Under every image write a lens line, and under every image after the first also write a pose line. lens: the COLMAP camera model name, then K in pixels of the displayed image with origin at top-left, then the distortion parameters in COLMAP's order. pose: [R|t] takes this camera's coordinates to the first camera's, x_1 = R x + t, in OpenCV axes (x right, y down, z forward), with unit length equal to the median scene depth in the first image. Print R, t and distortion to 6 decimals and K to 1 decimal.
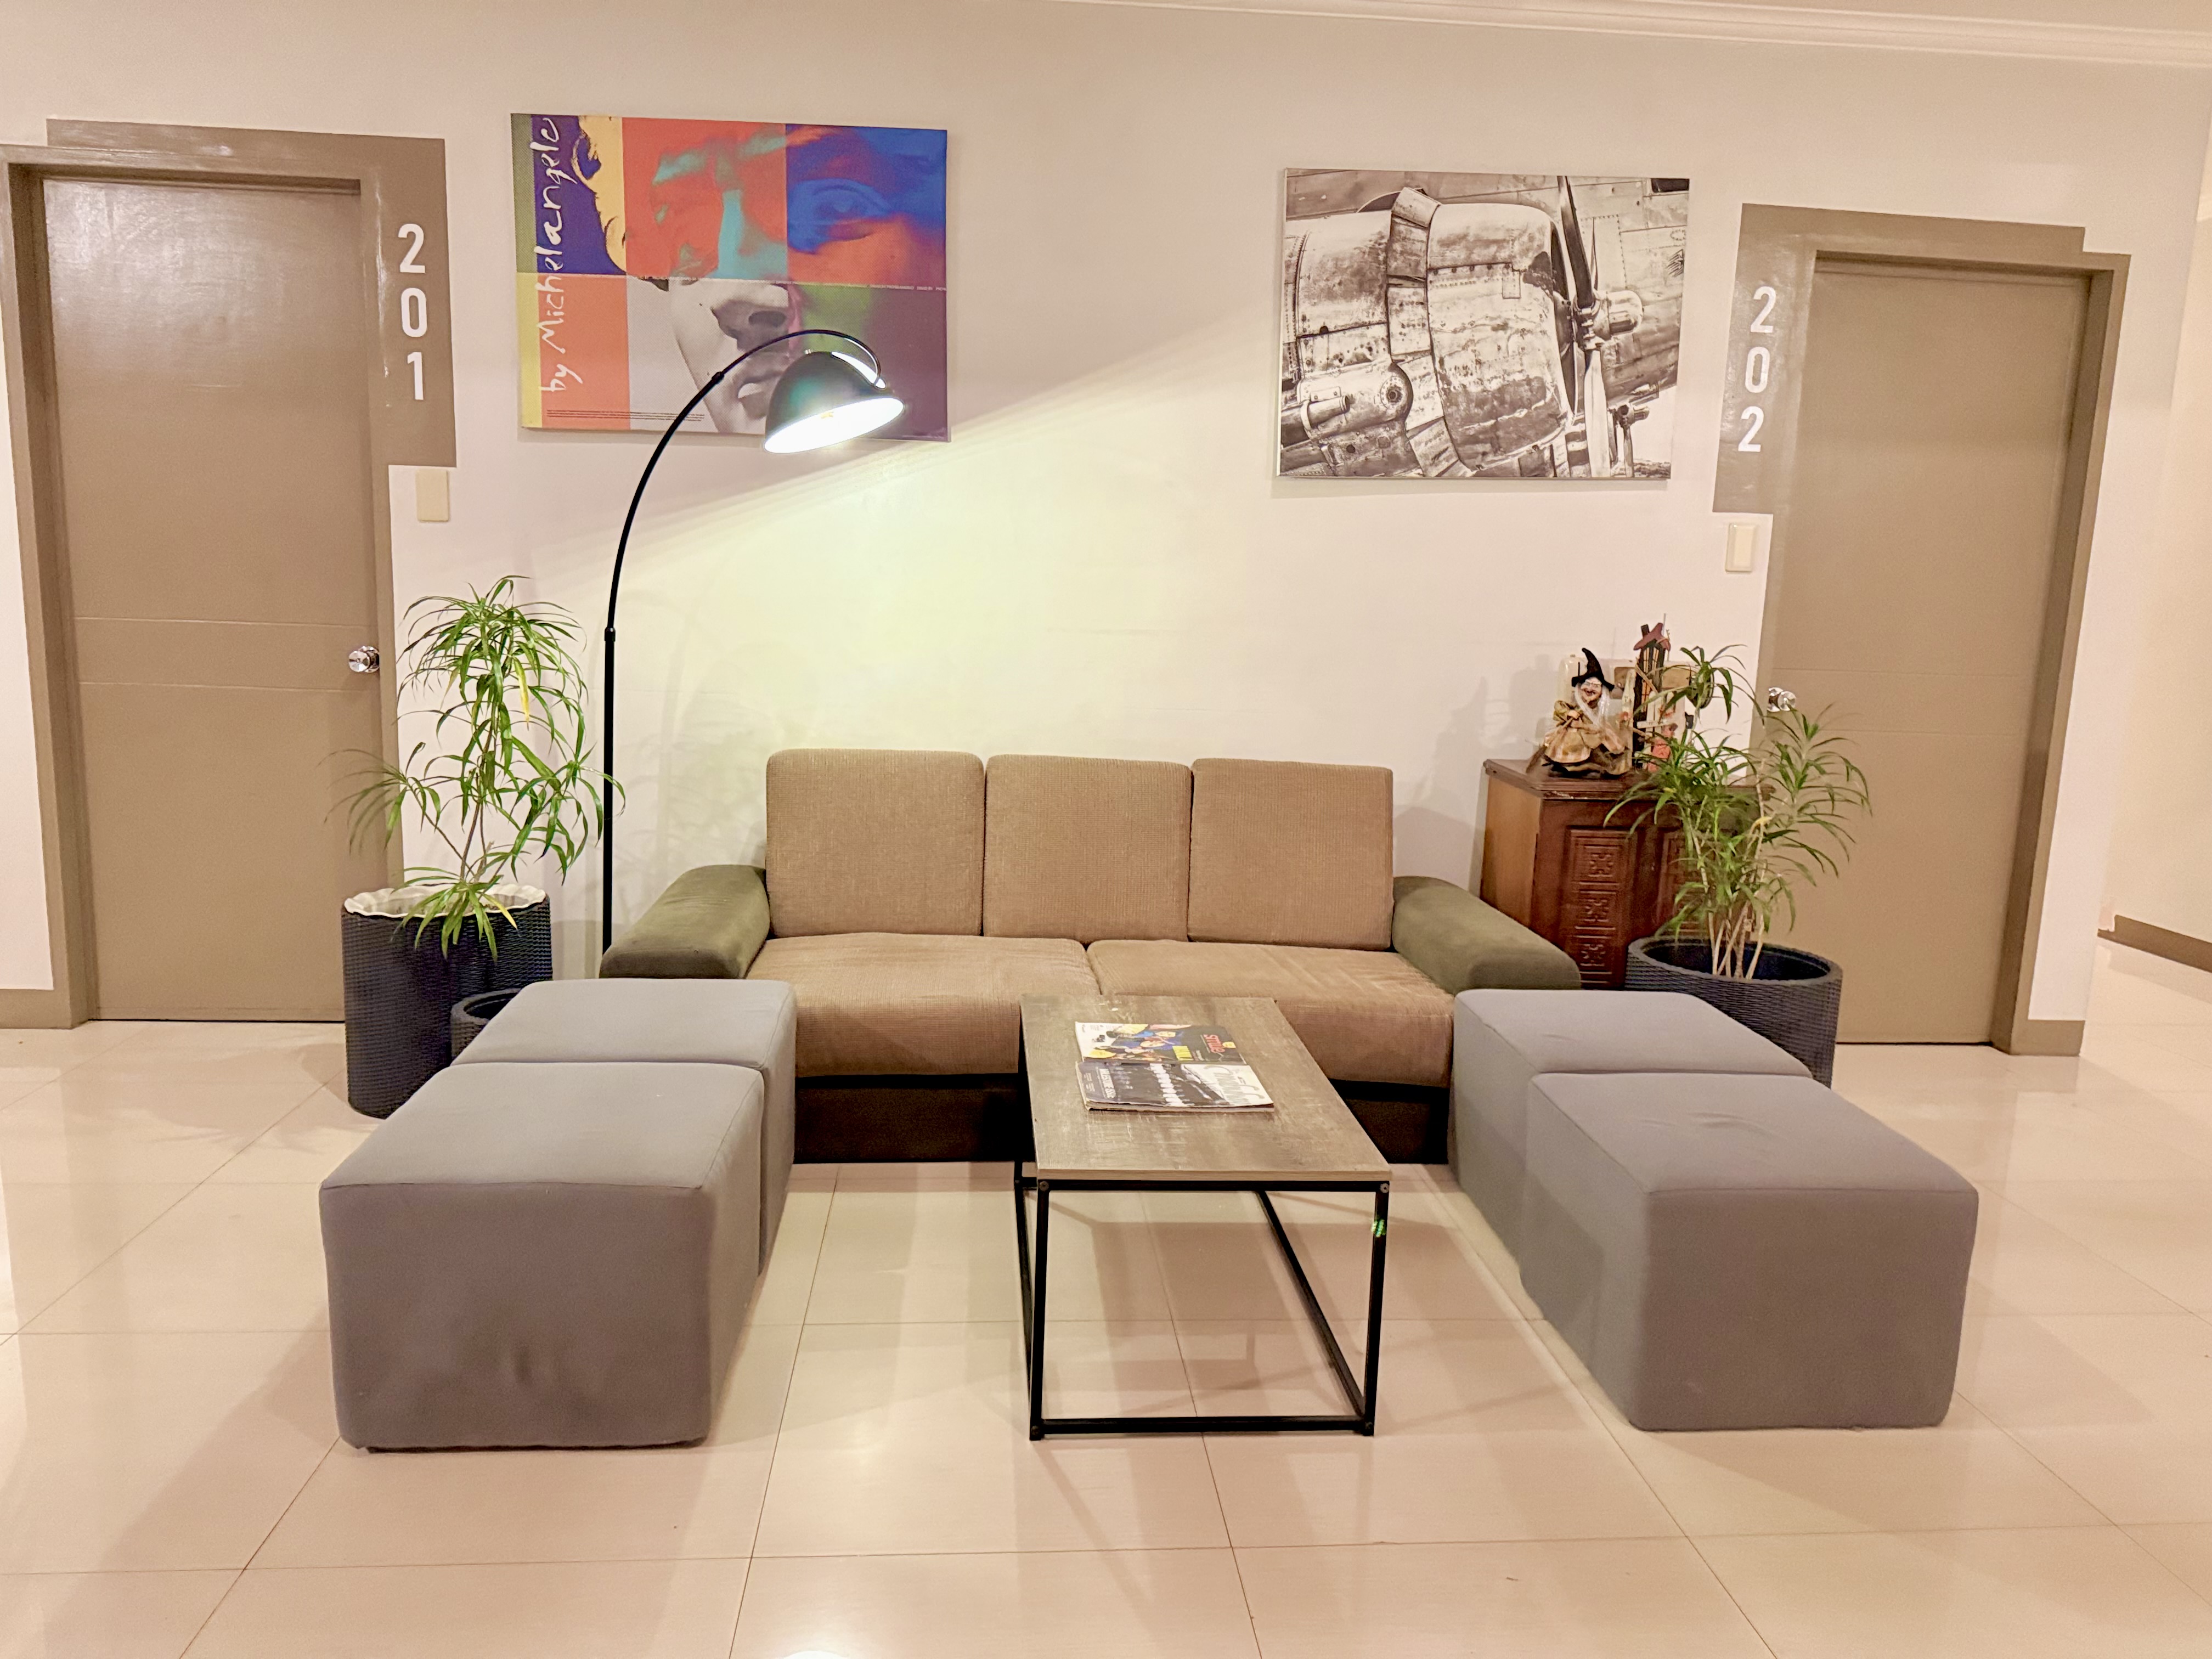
lens RADIAL K [[1528.8, 0, 1106.2], [0, 1528.8, 836.6], [0, 0, 1]] dist [0.001601, -0.021147]
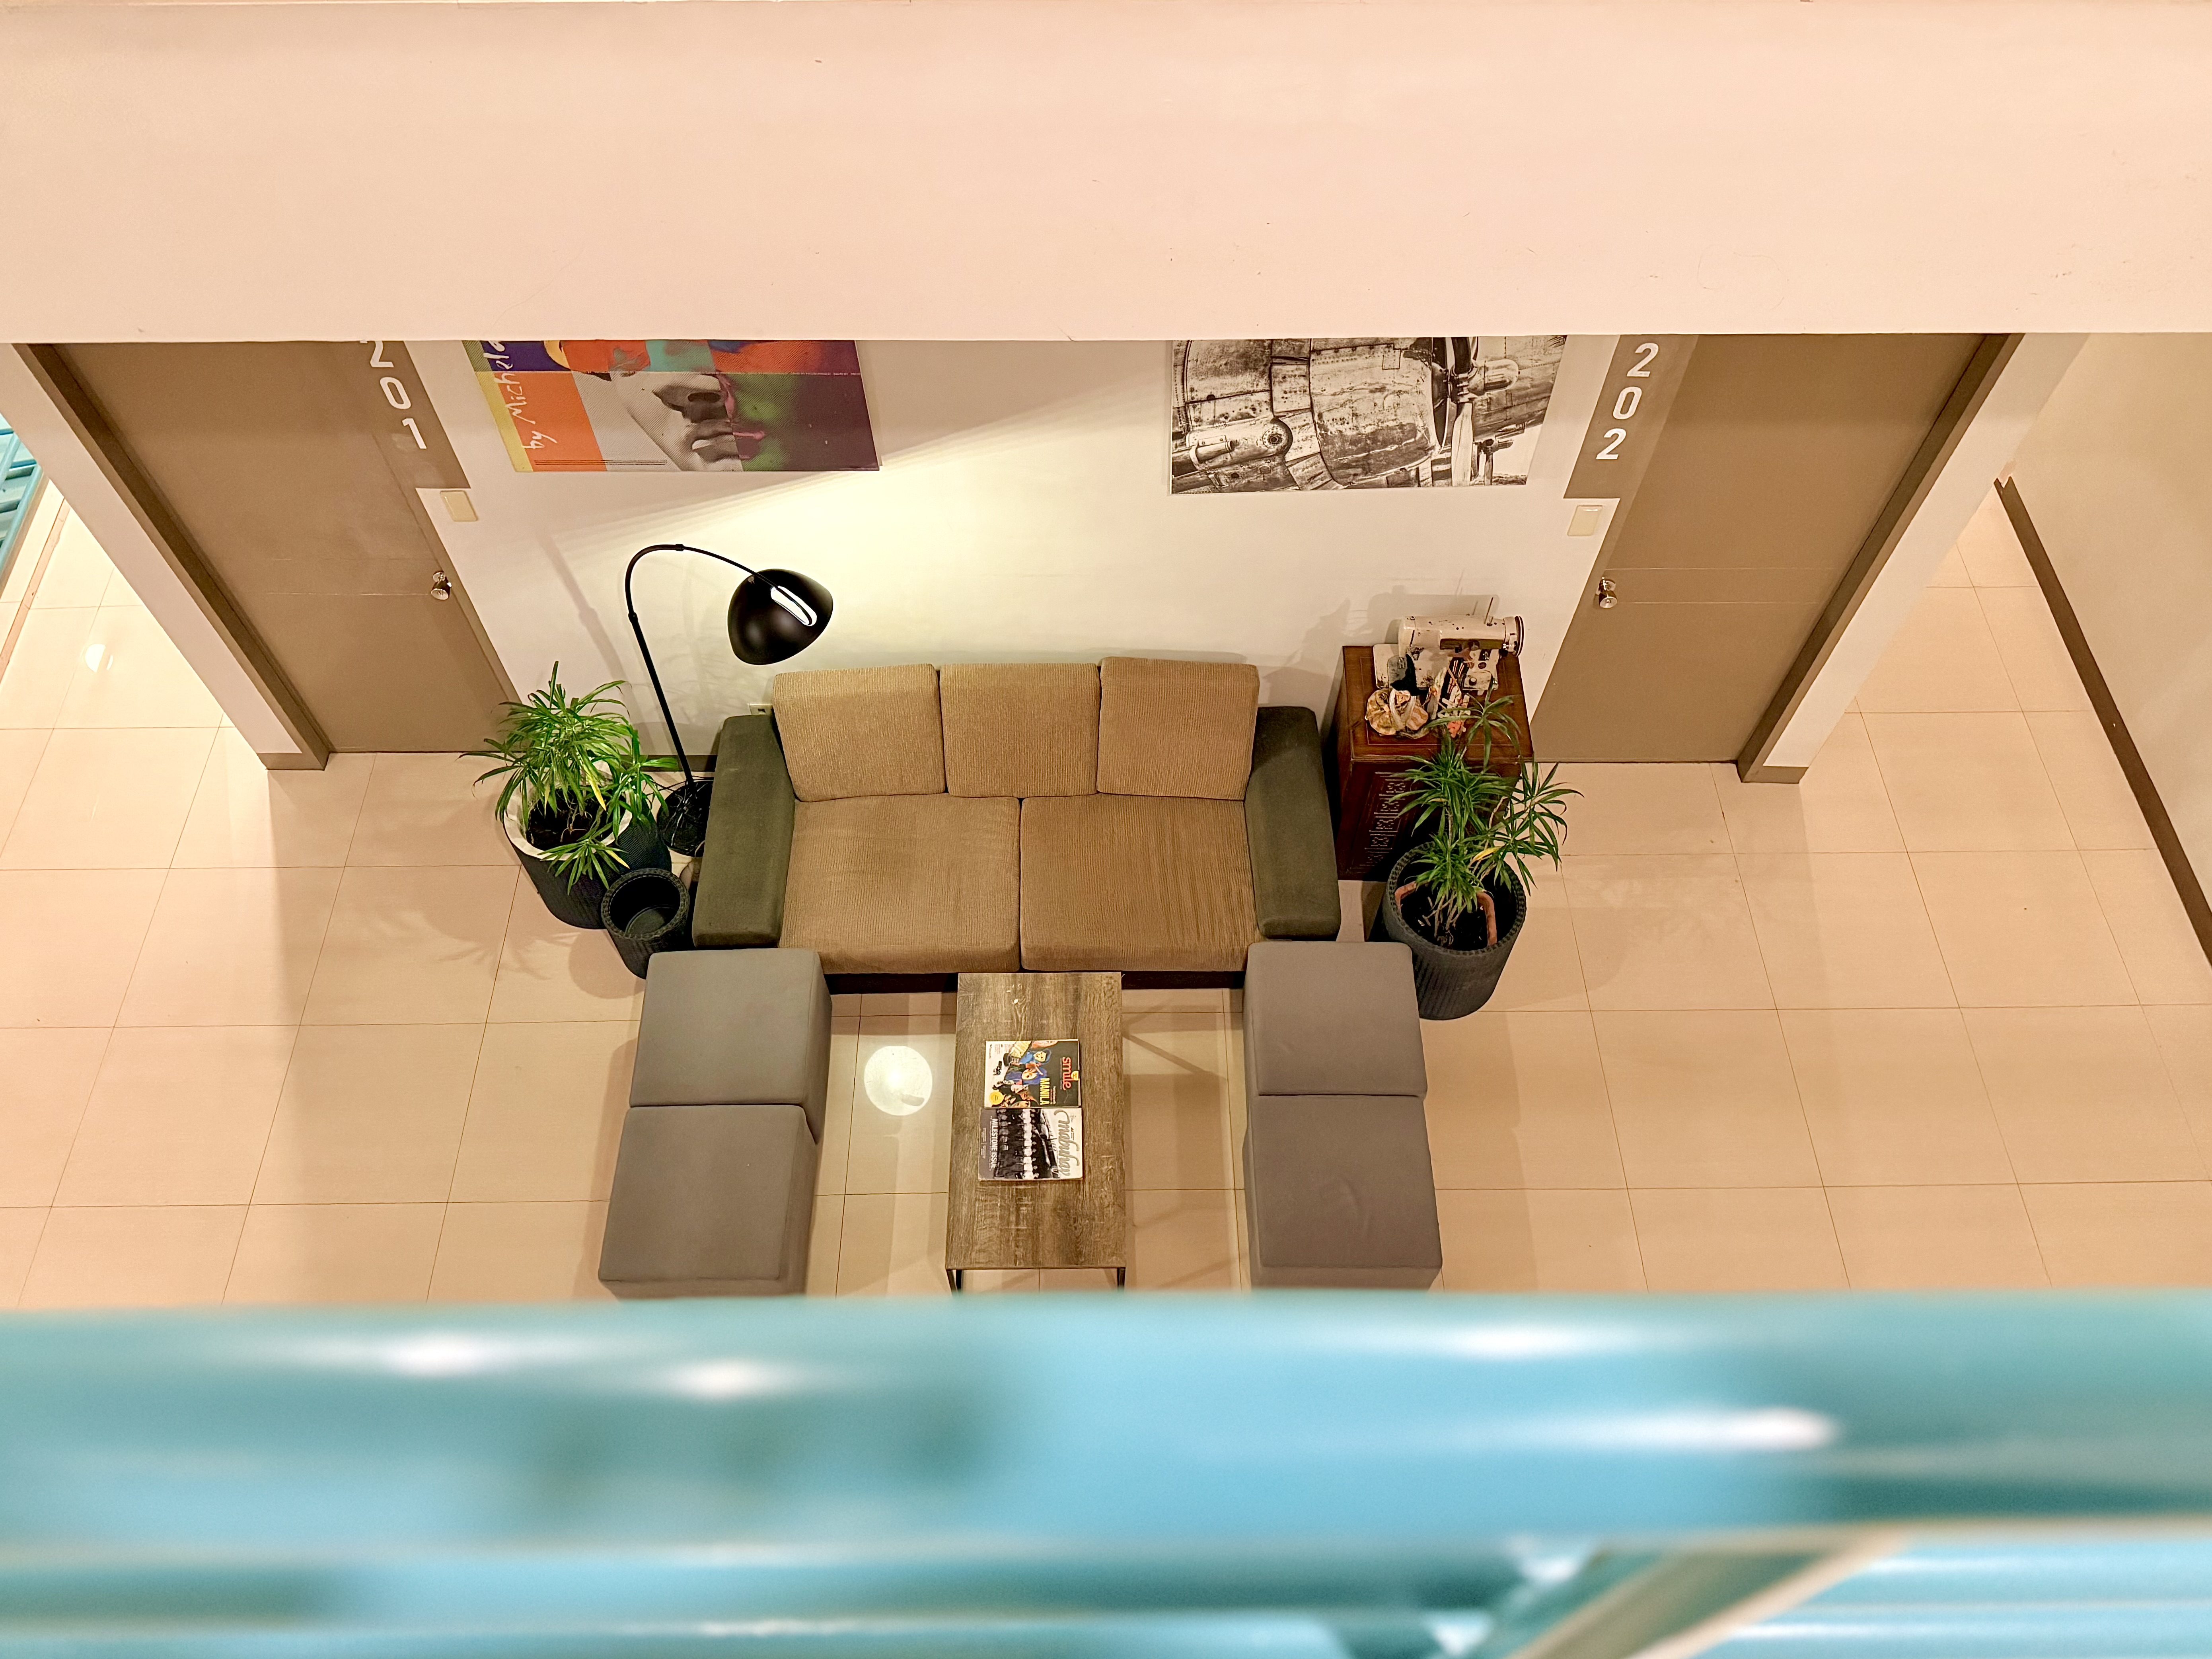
lens RADIAL K [[1528.8, 0, 1100.7], [0, 1528.8, 847.3], [0, 0, 1]] dist [0.001601, -0.021147]
pose [[0.997266, 0.041045, -0.061450, 0.143956], [0.016367, 0.688227, 0.725311, -0.895024], [0.072062, -0.724333, 0.685674, 0.022418]]
